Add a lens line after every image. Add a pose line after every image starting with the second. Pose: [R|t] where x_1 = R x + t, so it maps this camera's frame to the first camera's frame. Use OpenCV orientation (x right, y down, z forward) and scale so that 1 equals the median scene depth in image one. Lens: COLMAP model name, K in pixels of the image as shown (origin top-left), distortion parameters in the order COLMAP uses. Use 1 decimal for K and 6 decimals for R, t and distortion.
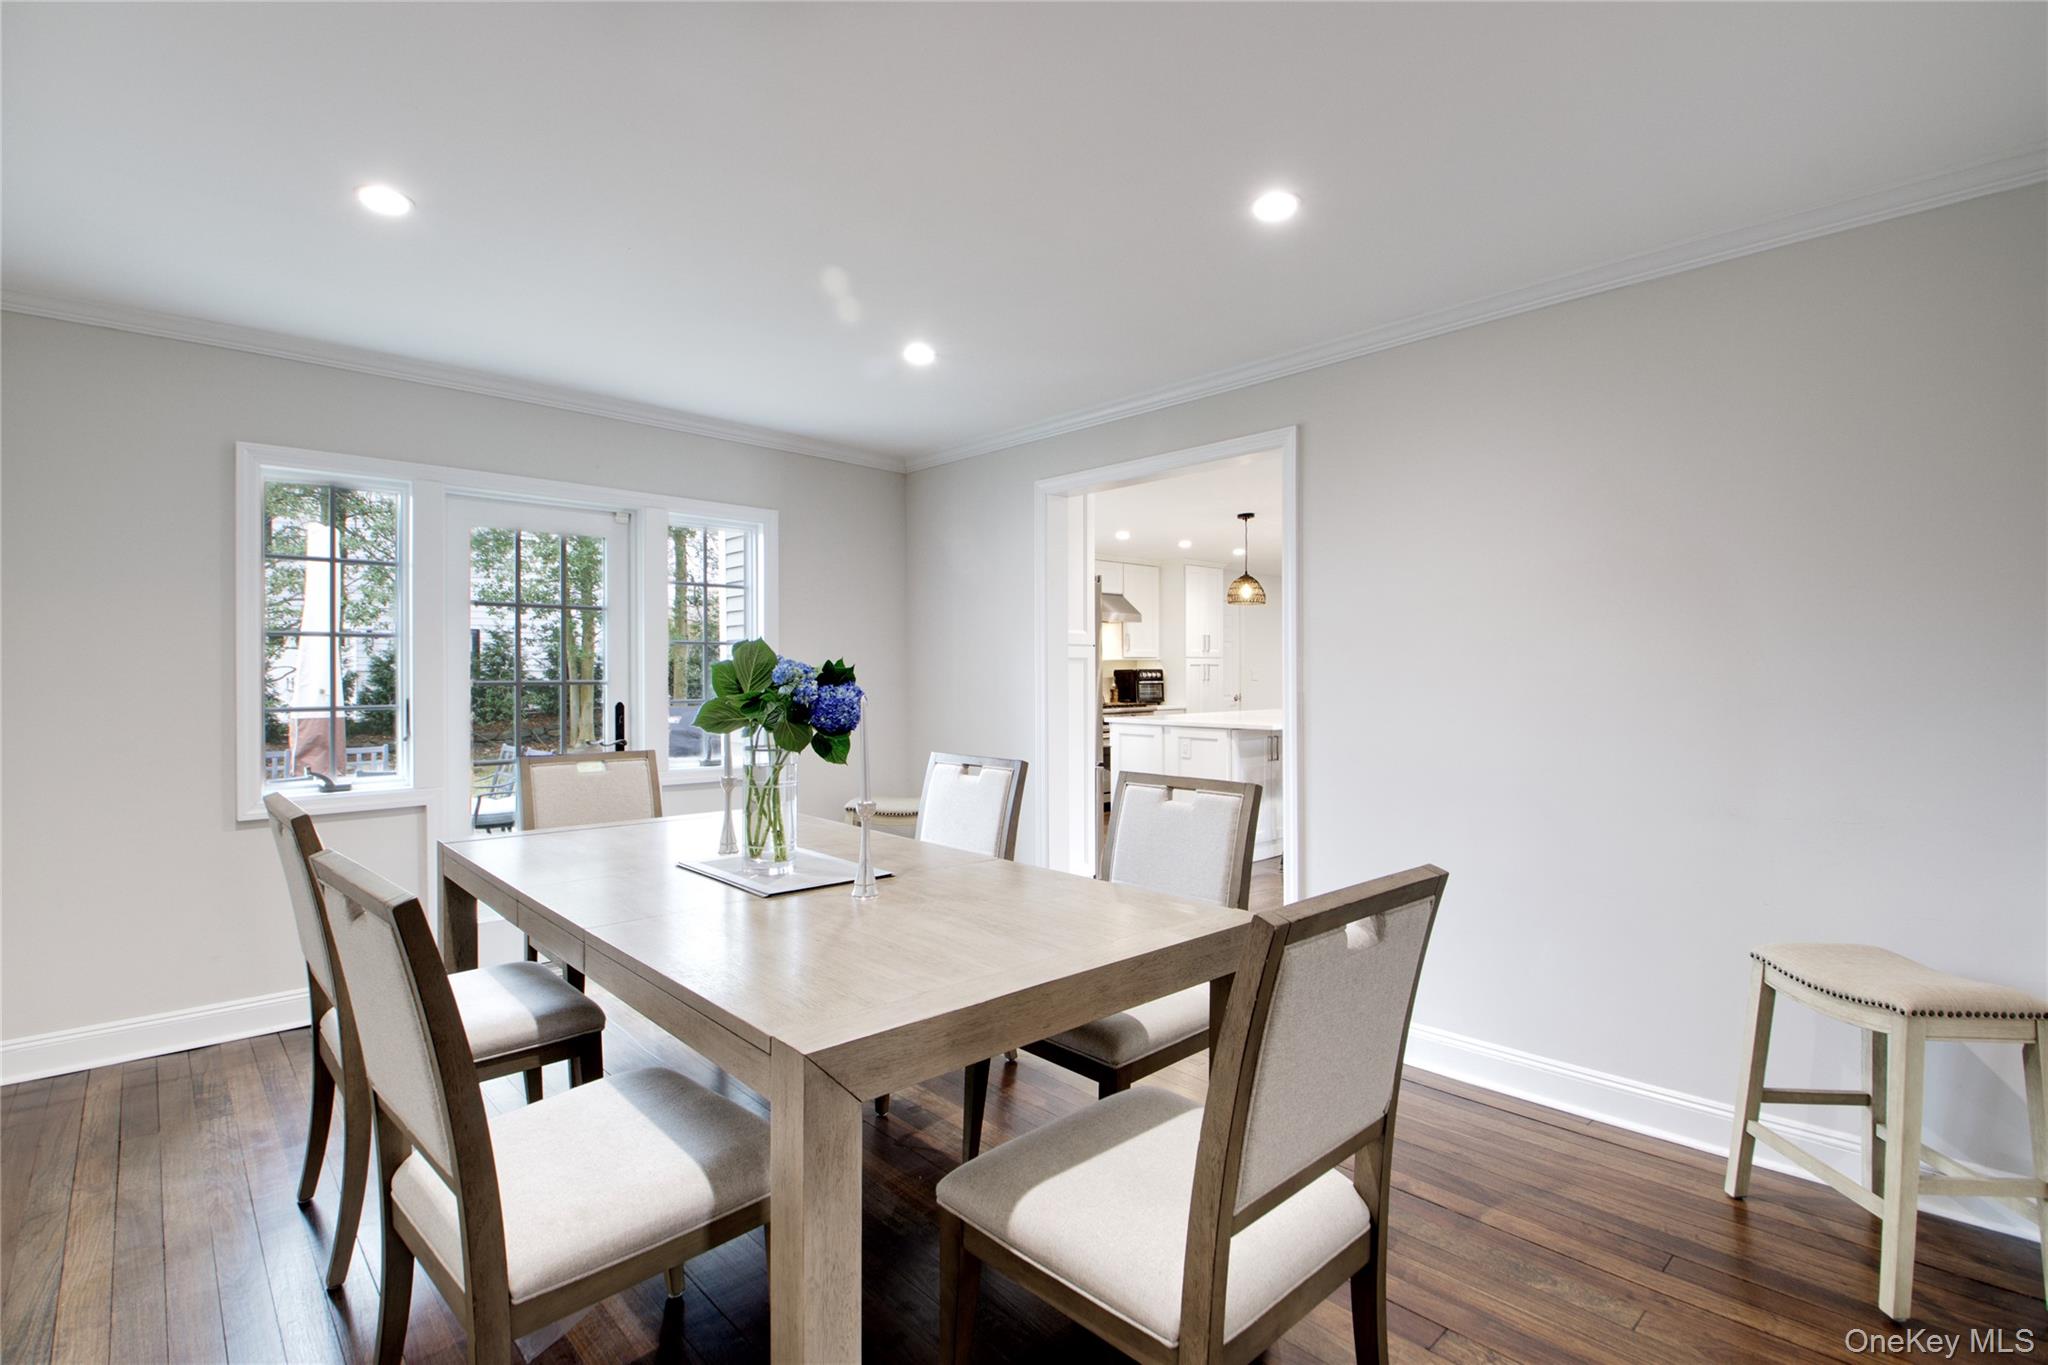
lens RADIAL K [[961.0, 0, 1024.0], [0, 961.0, 682.5], [0, 0, 1]] dist [0.009117, -0.001189]
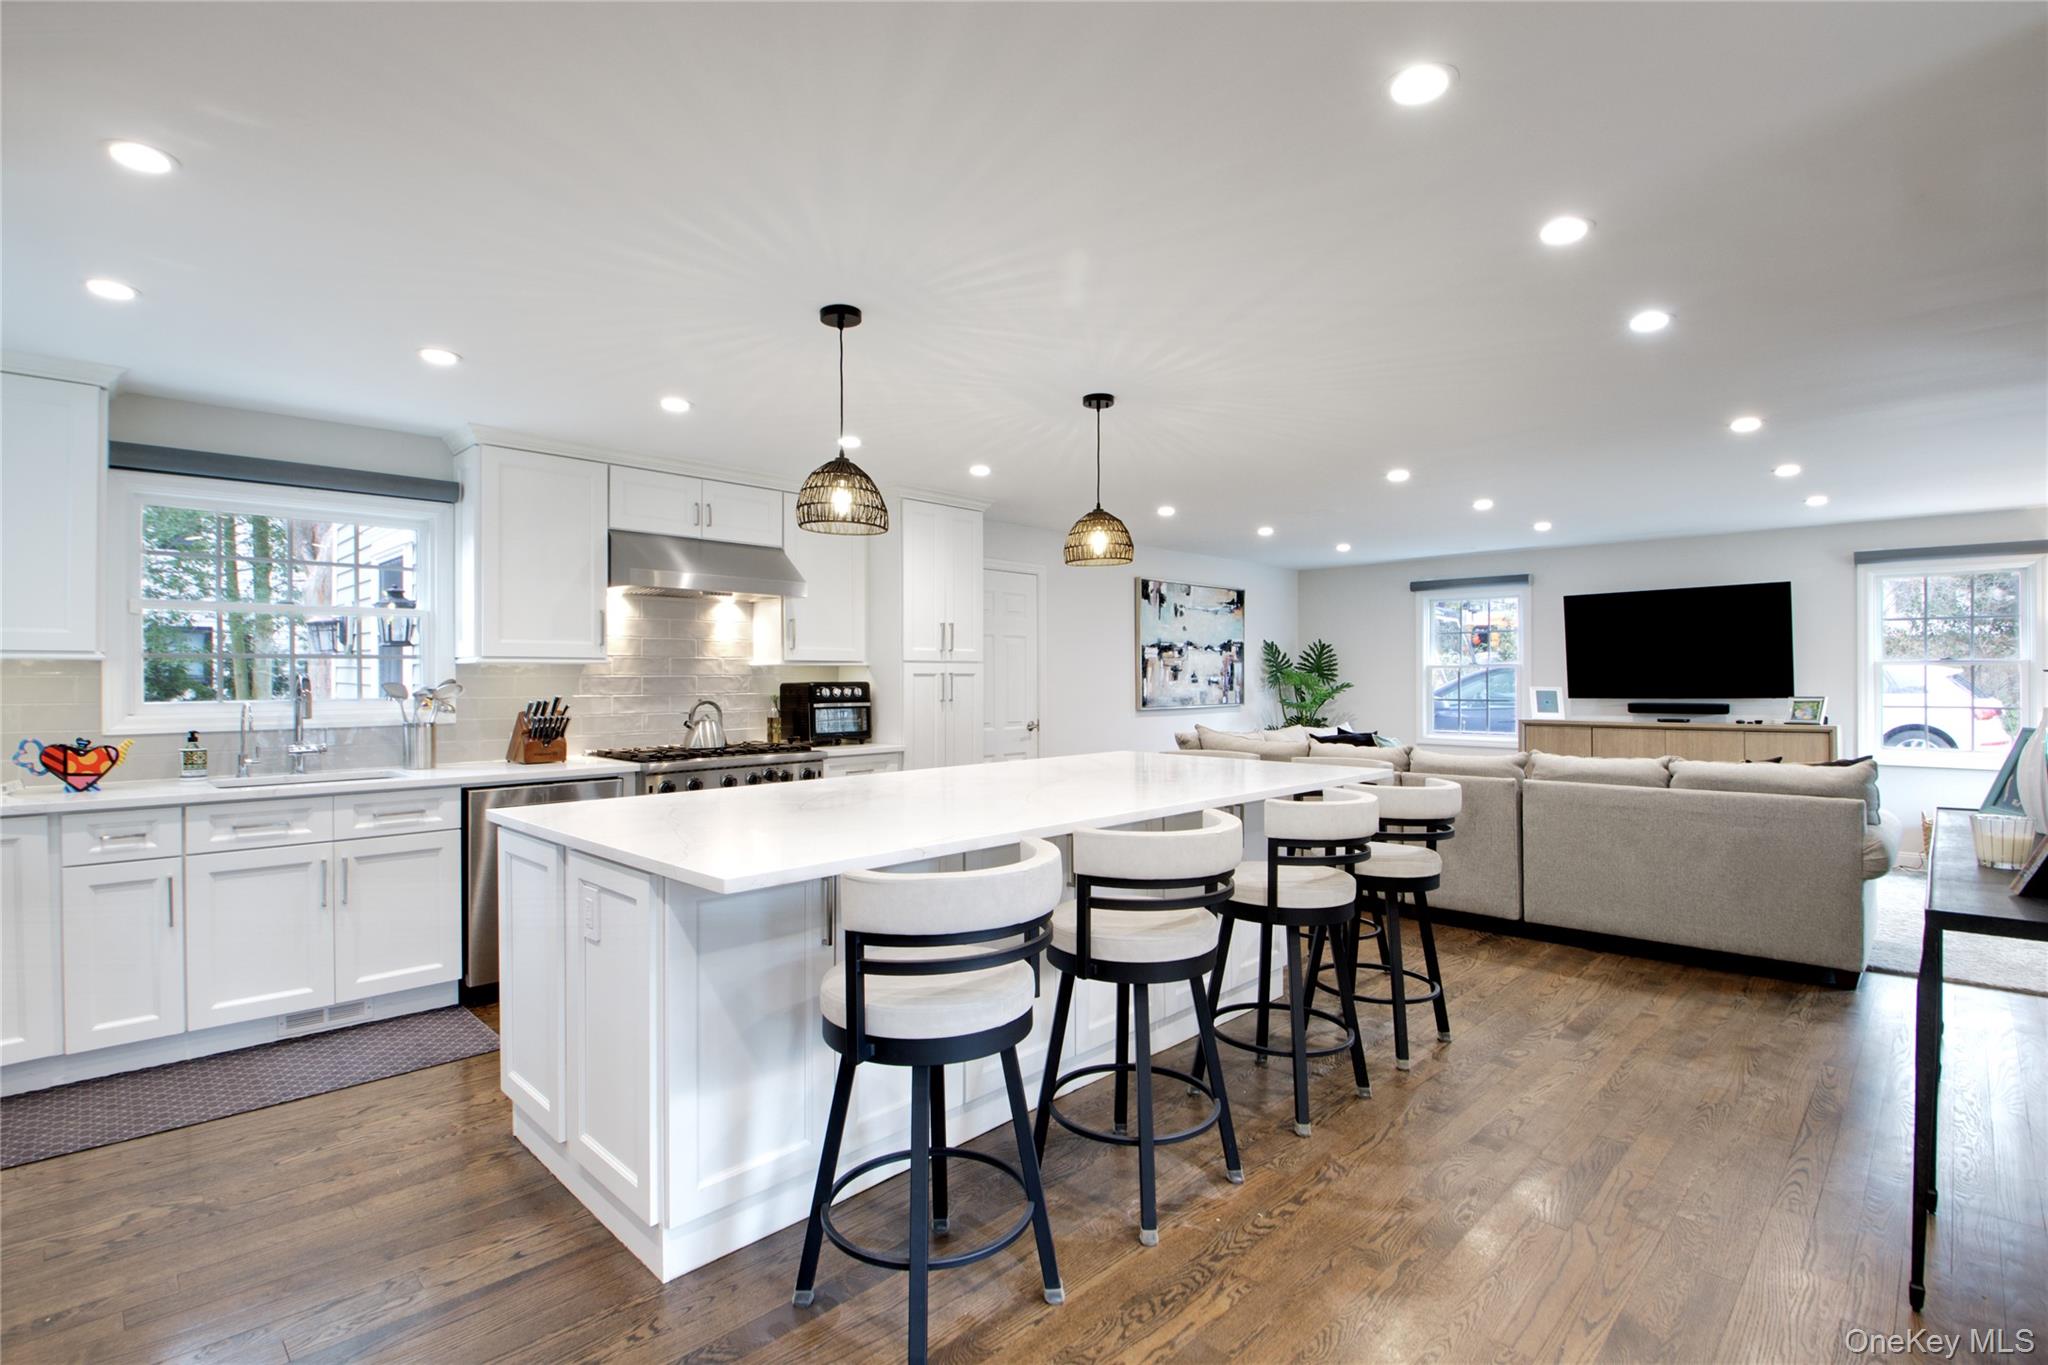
lens RADIAL K [[956.5, 0, 1024.0], [0, 956.5, 682.5], [0, 0, 1]] dist [-0.025362, -0.000467]
pose [[0.998318, 0.000629, 0.057977, 0.206340], [-0.000251, 0.999979, -0.006529, -0.009810], [-0.057980, 0.006504, 0.998297, 0.430751]]
